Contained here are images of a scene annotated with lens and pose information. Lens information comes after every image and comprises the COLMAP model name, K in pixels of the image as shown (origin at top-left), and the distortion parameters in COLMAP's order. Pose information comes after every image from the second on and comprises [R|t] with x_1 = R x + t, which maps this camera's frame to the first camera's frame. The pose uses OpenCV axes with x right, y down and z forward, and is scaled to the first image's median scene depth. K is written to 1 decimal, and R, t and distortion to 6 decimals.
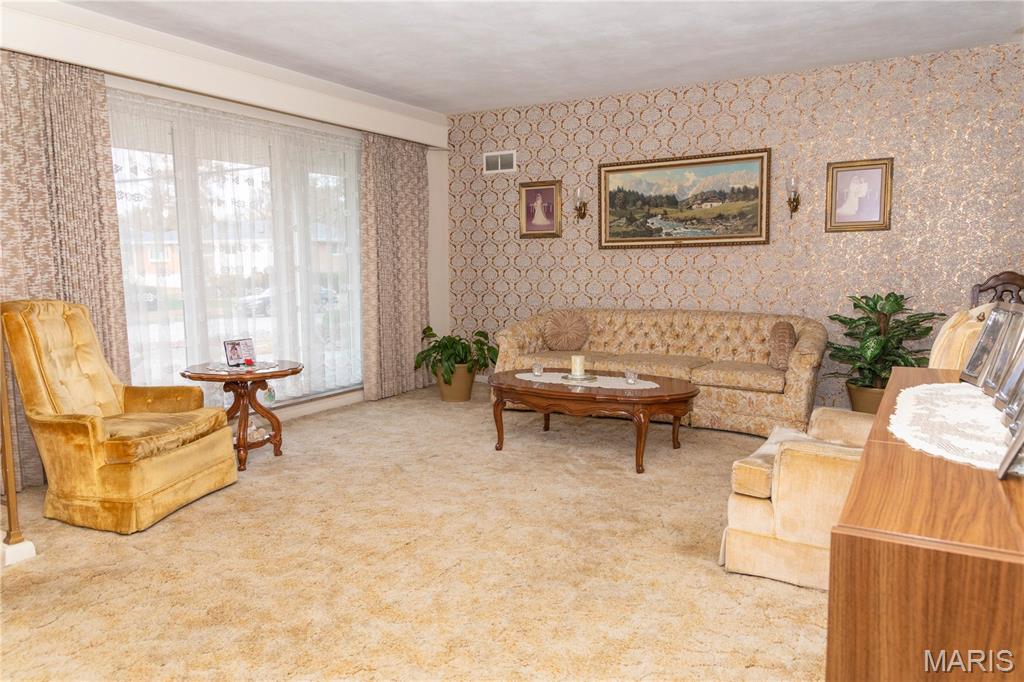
lens RADIAL K [[691.0, 0, 465.6], [0, 691.0, 340.2], [0, 0, 1]] dist [0.025803, 0.000847]
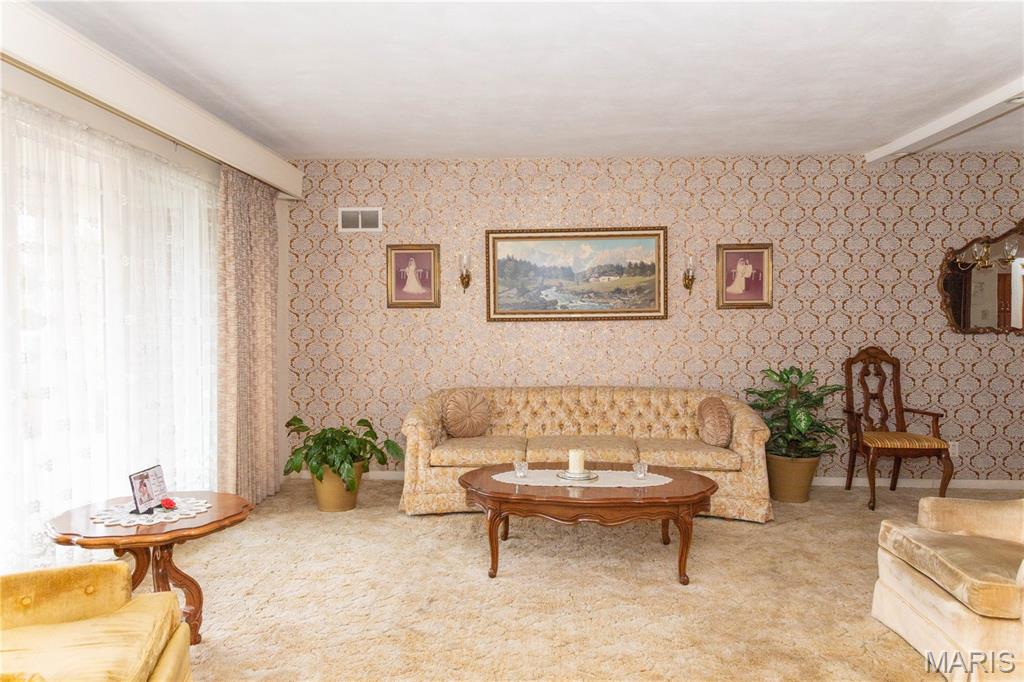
lens RADIAL K [[691.0, 0, 465.6], [0, 691.0, 340.2], [0, 0, 1]] dist [0.025803, 0.000847]
pose [[0.887785, -0.007365, 0.460199, -0.278297], [0.048574, 0.995787, -0.077769, -0.041515], [-0.457688, 0.091396, 0.884403, 0.232029]]
